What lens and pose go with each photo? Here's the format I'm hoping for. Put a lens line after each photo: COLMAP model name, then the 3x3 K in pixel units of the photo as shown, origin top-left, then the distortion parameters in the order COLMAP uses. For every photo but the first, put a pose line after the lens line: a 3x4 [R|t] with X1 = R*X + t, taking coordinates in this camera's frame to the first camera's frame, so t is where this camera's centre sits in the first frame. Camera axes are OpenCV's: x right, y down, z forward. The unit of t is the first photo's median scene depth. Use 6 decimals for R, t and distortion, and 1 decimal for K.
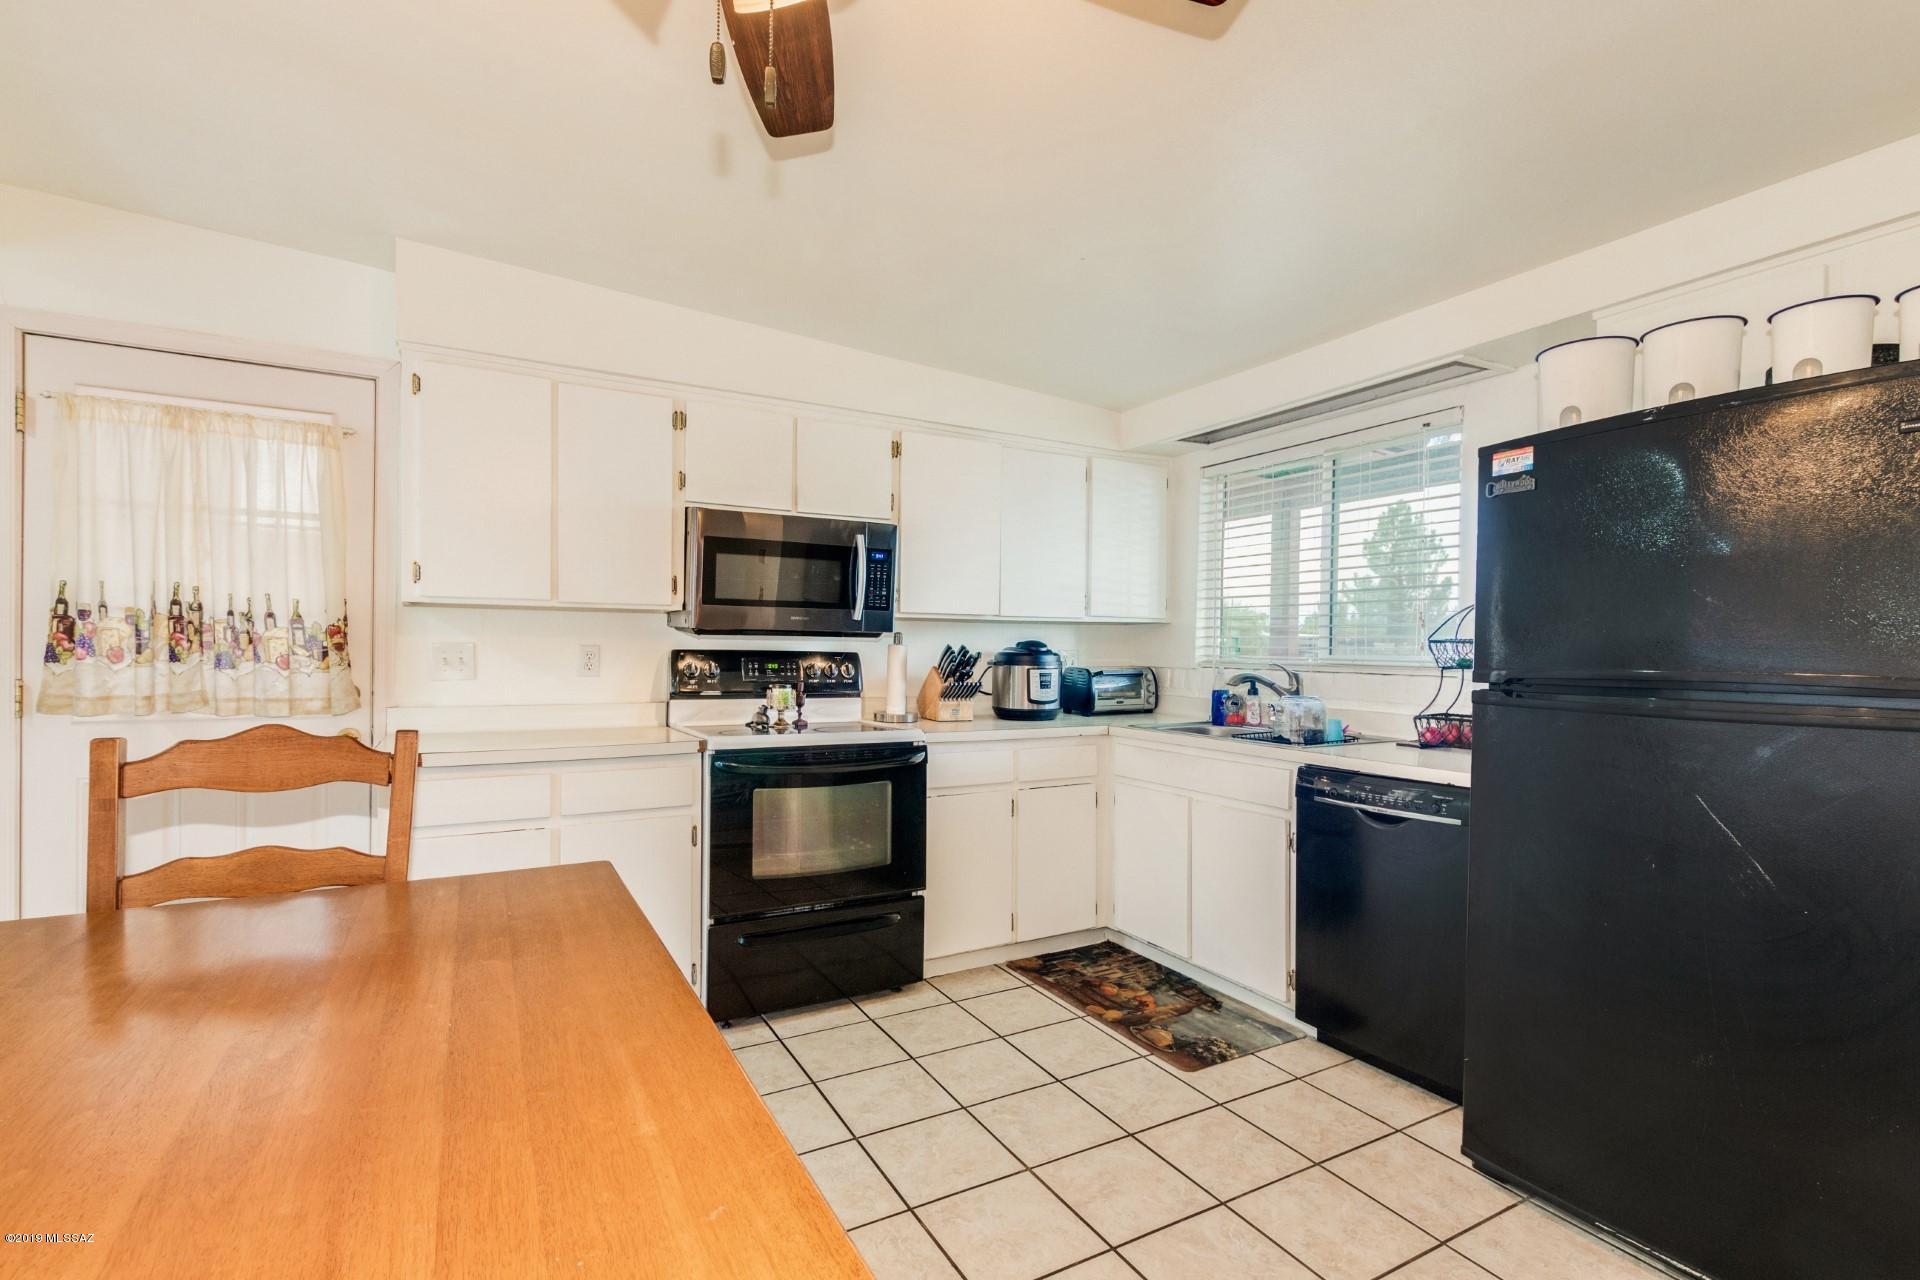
lens RADIAL K [[868.5, 0, 960.9], [0, 868.5, 653.8], [0, 0, 1]] dist [0.011505, -0.000662]
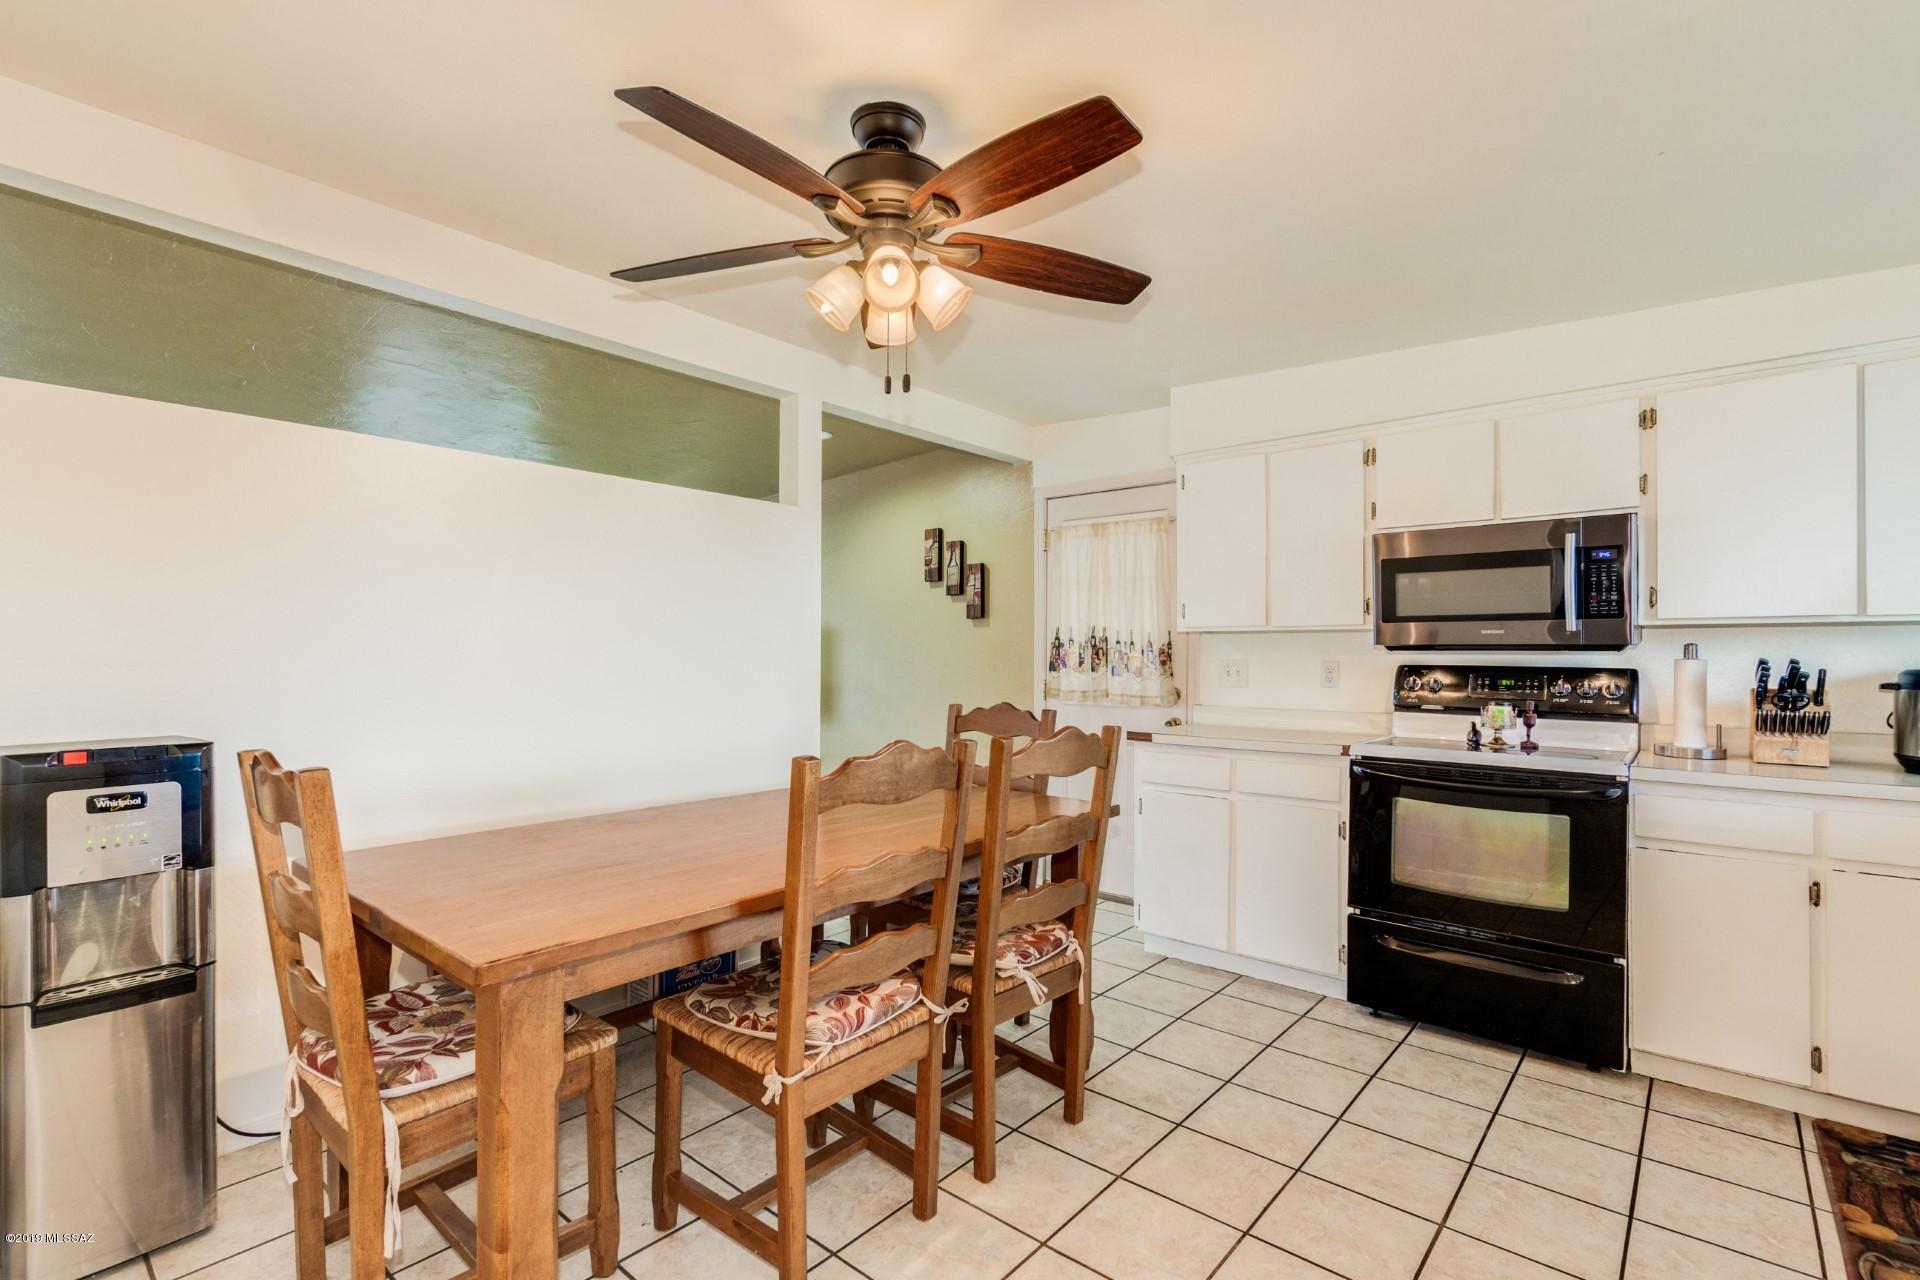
lens RADIAL K [[868.5, 0, 960.9], [0, 868.5, 653.8], [0, 0, 1]] dist [0.011505, -0.000662]
pose [[0.359755, -0.012016, -0.932969, 0.522002], [-0.007112, 0.999853, -0.015620, 0.002300], [0.933020, 0.012255, 0.359617, 0.122967]]
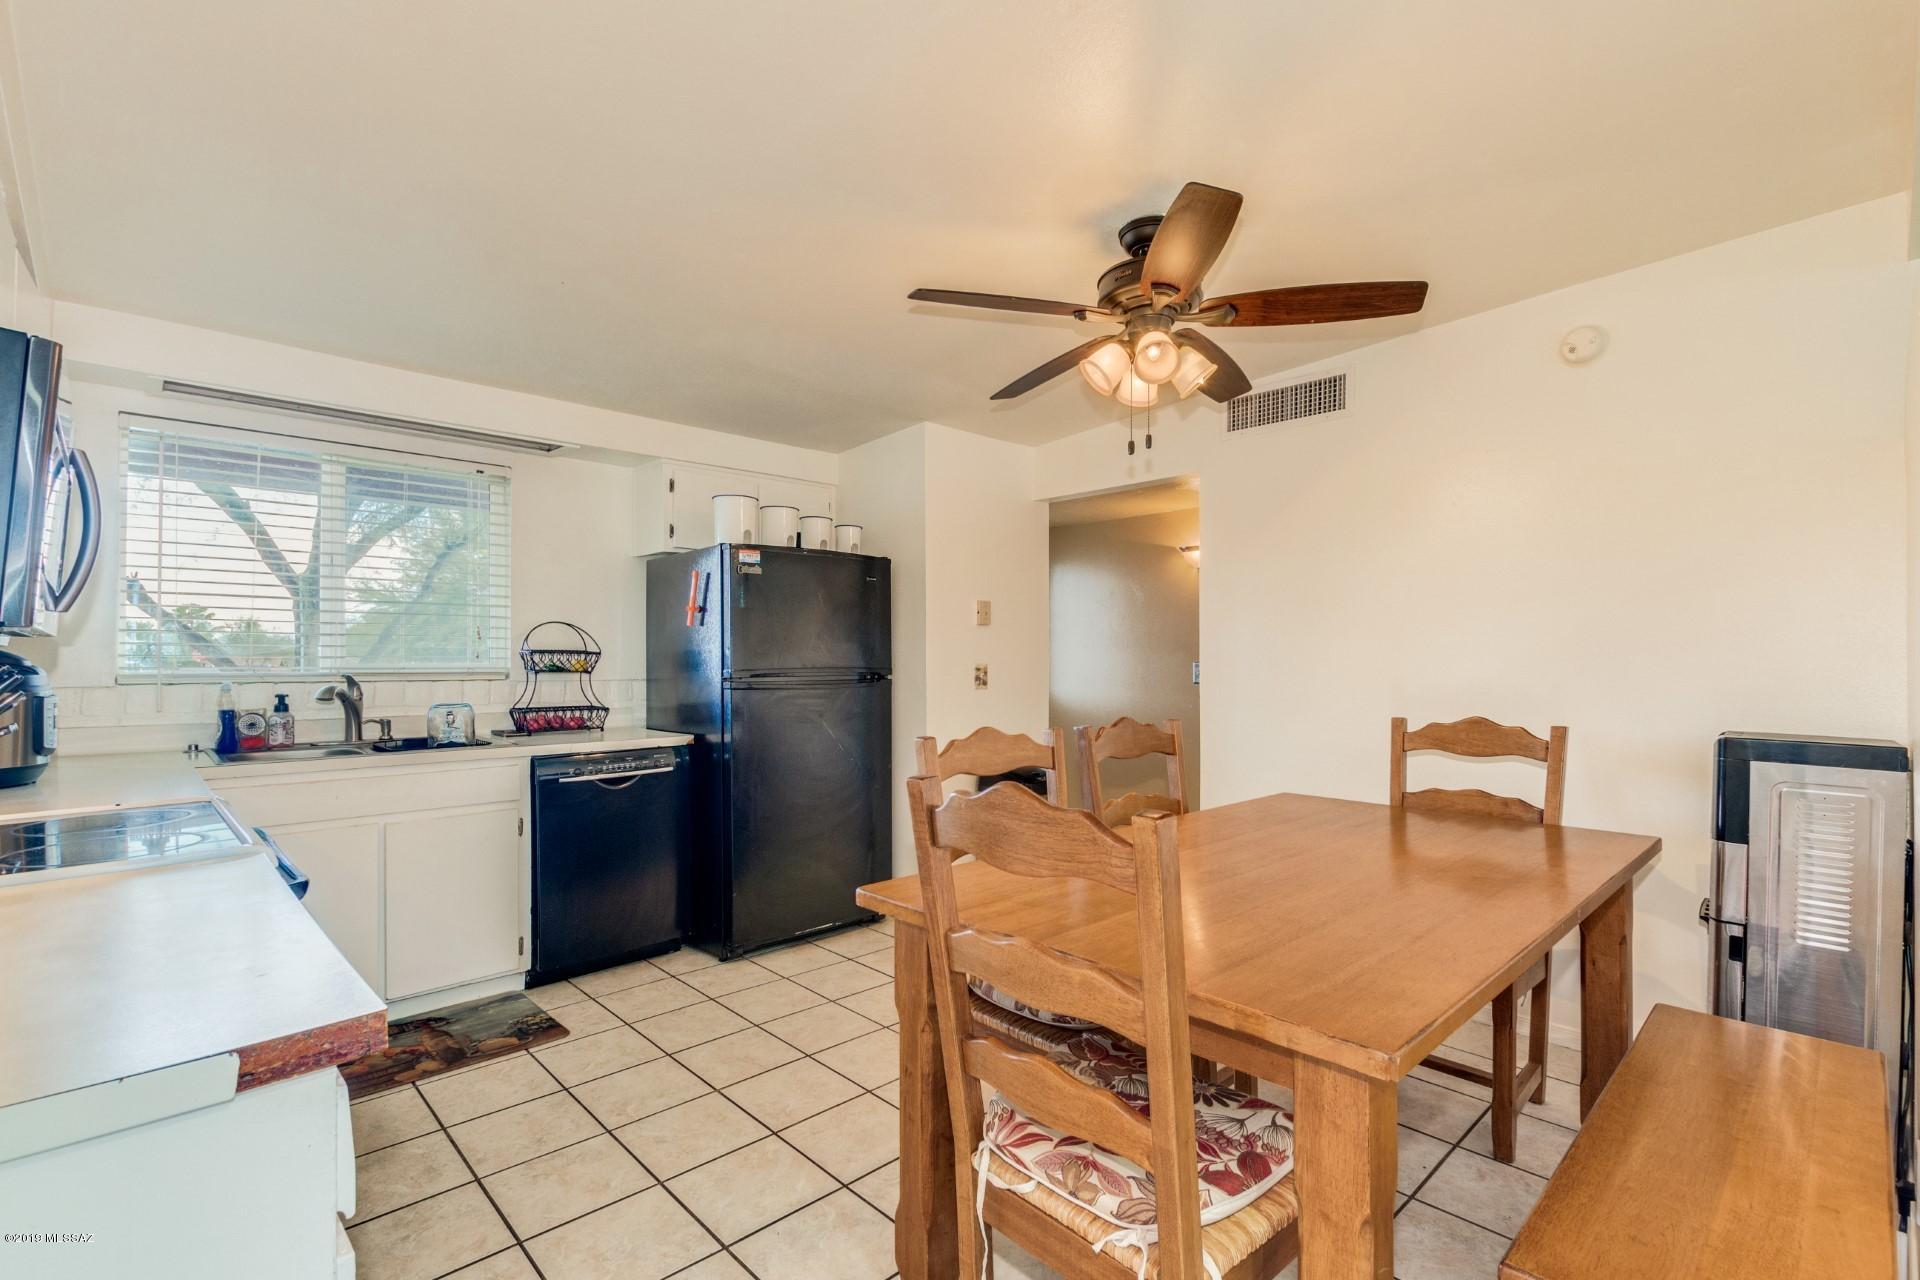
lens RADIAL K [[868.5, 0, 960.9], [0, 868.5, 653.8], [0, 0, 1]] dist [0.011505, -0.000662]
pose [[-0.254269, -0.006595, 0.967111, -0.804299], [0.002236, 0.999970, 0.007407, -0.017906], [-0.967131, 0.004046, -0.254246, 0.665442]]
